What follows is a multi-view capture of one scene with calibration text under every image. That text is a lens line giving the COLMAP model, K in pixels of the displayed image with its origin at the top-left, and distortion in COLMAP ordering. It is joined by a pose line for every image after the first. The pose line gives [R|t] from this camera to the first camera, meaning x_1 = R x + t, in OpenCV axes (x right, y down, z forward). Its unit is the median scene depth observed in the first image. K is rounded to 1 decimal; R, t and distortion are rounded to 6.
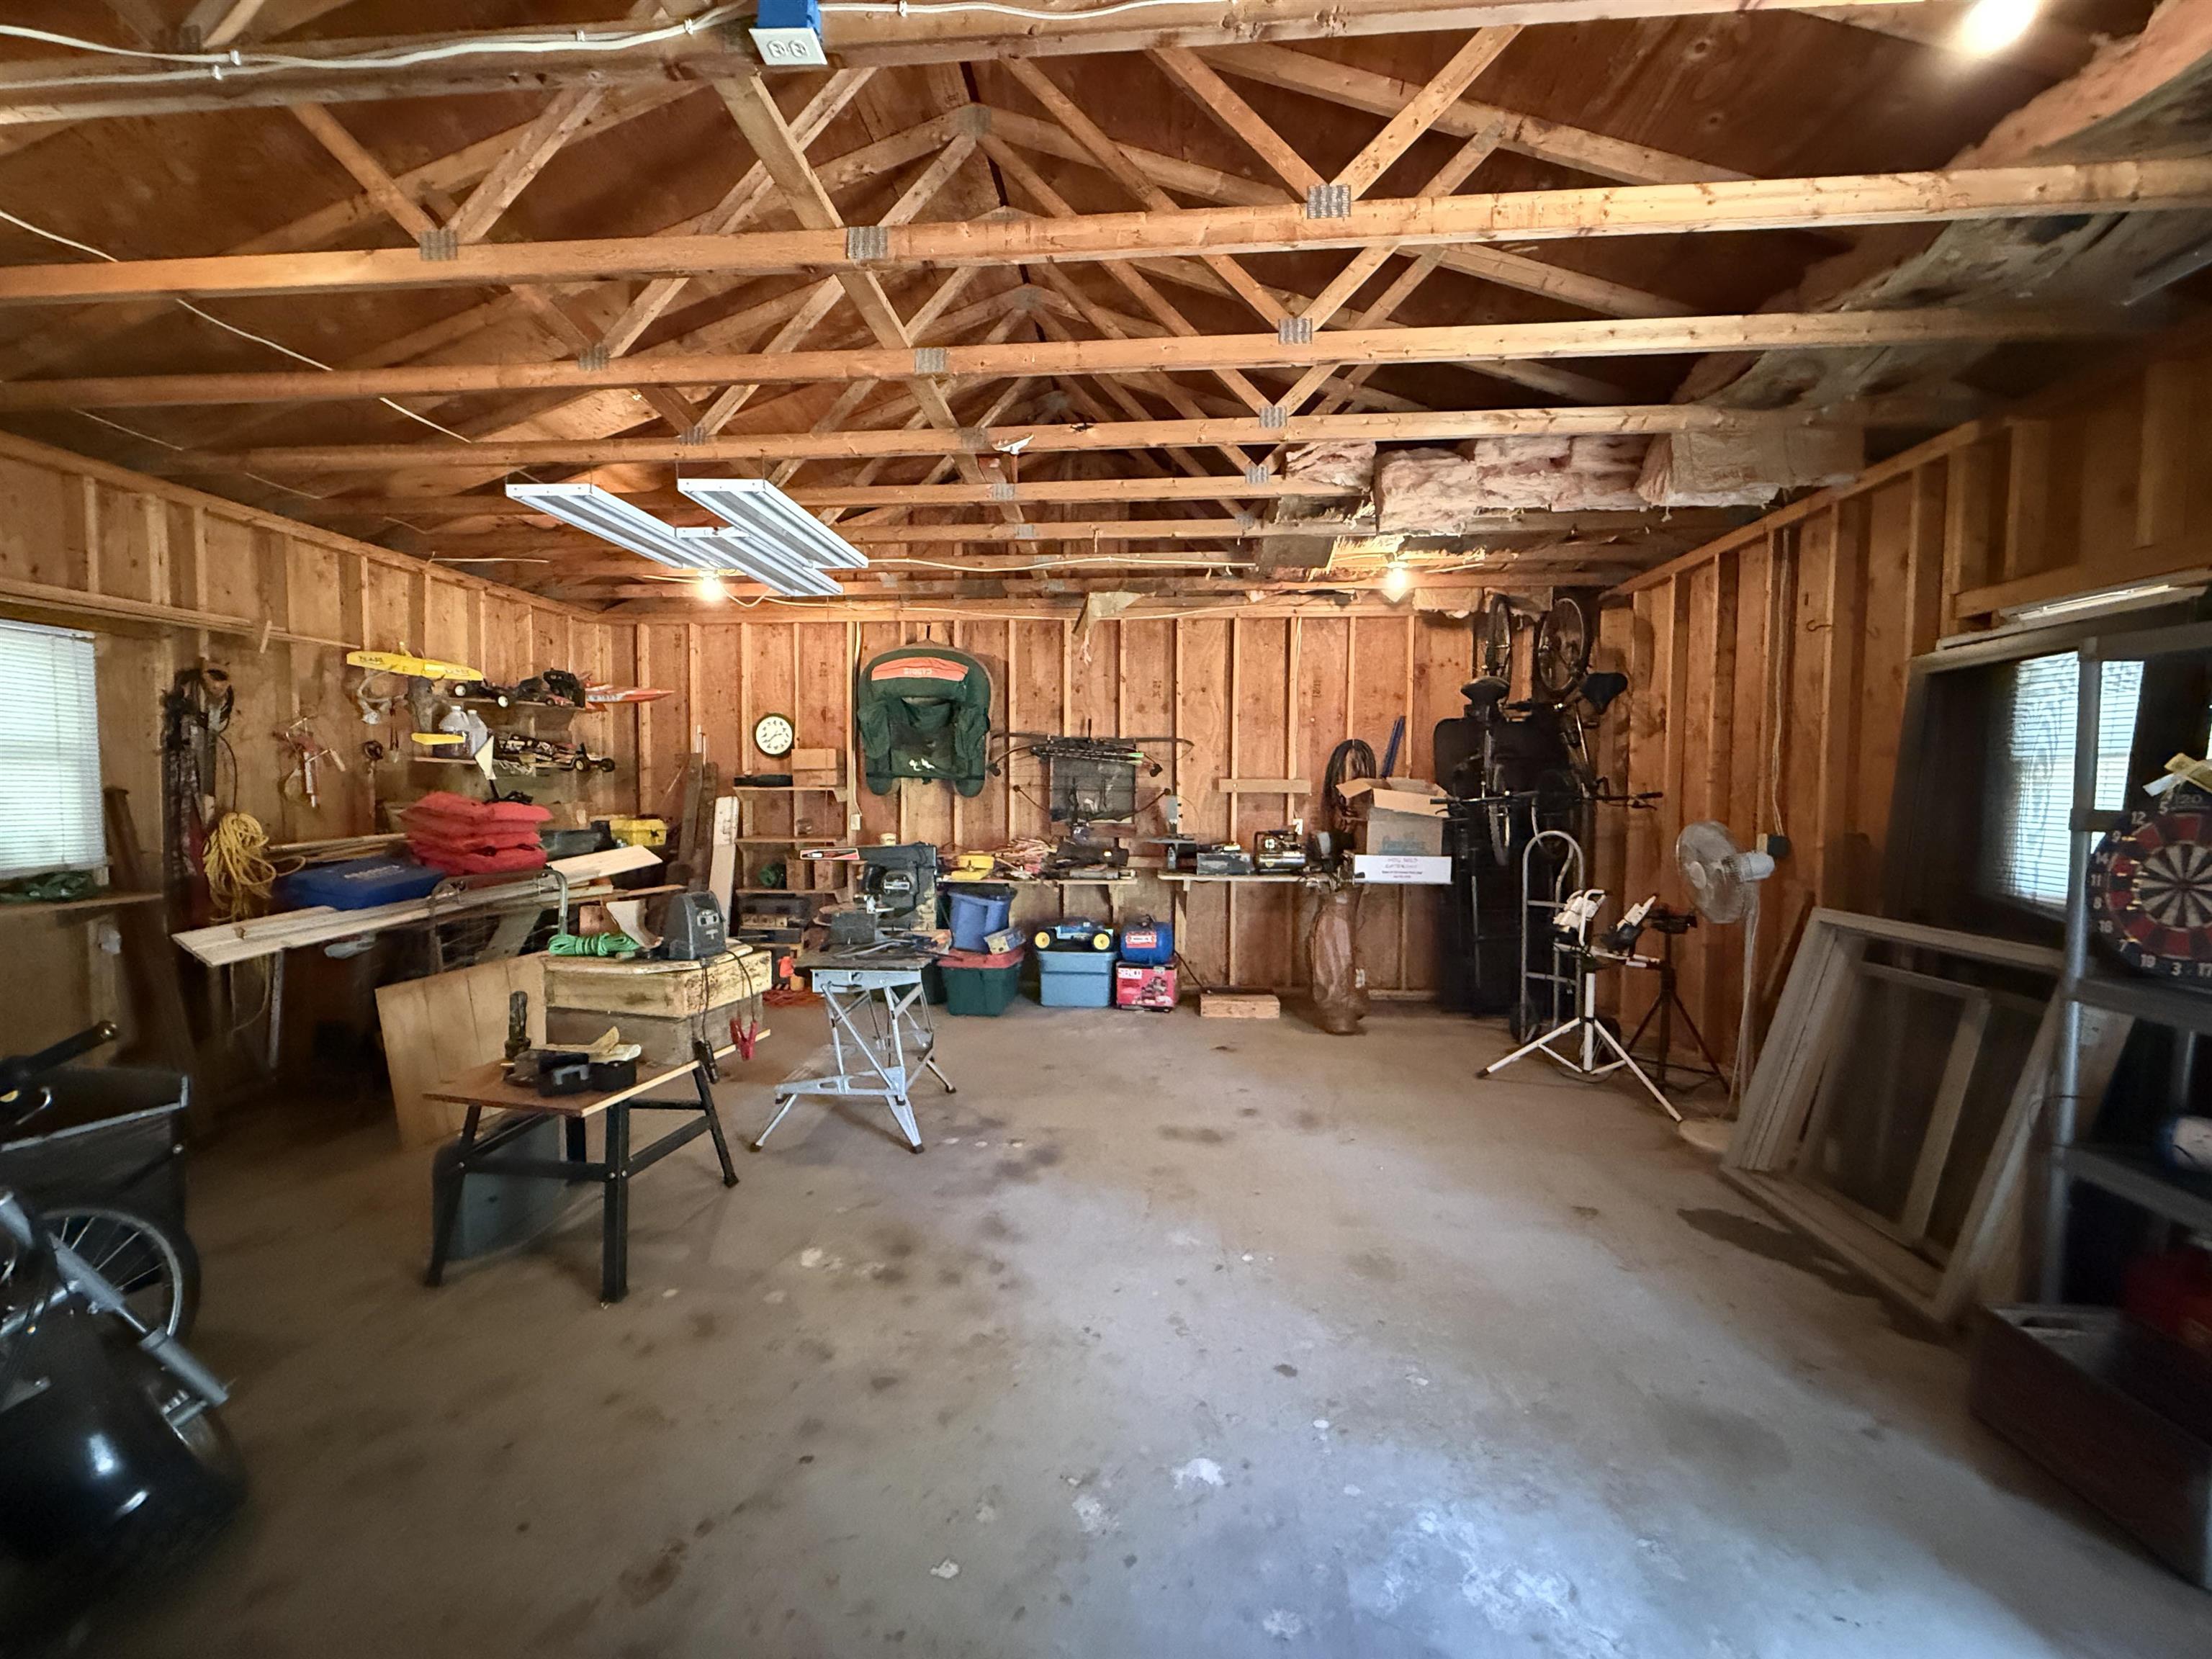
lens RADIAL K [[880.4, 0, 1101.8], [0, 880.4, 821.2], [0, 0, 1]] dist [-0.001788, 0.000975]
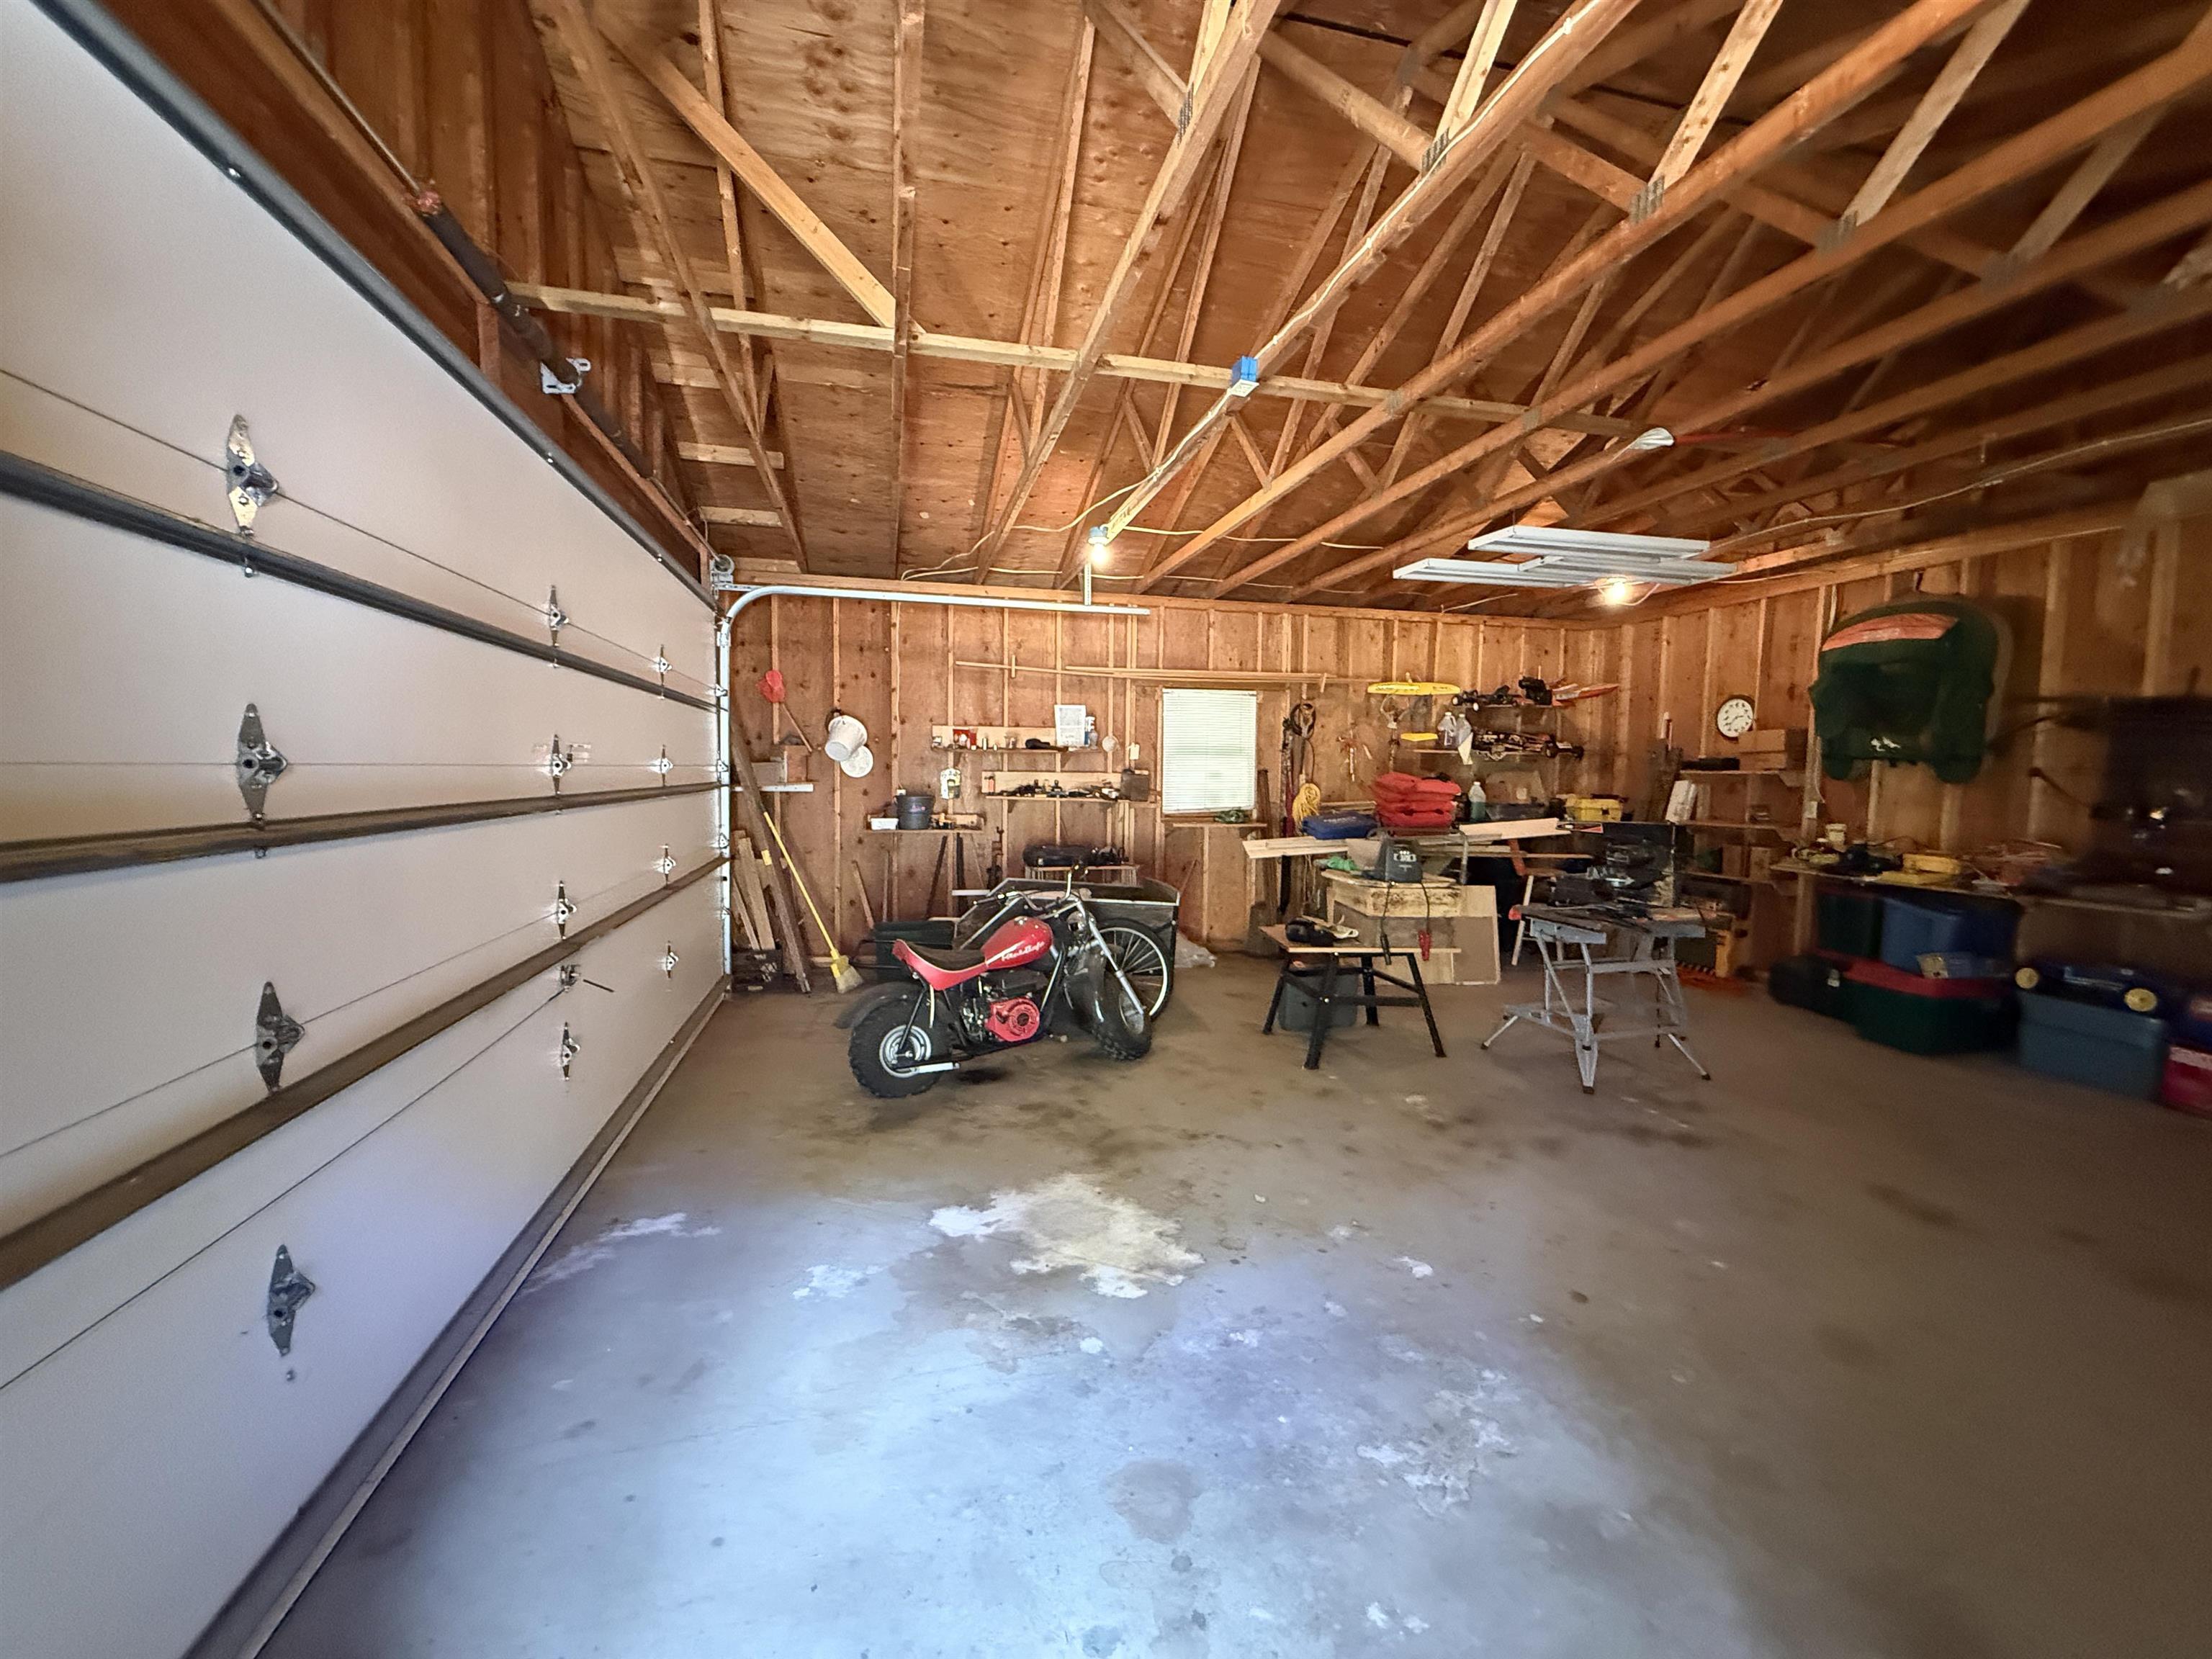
lens RADIAL K [[880.4, 0, 1107.1], [0, 880.4, 832.7], [0, 0, 1]] dist [-0.001788, 0.000975]
pose [[0.316480, 0.066887, -0.946238, 0.416566], [-0.041735, 0.997527, 0.056554, 0.004271], [0.947680, 0.021593, 0.318489, 0.033199]]
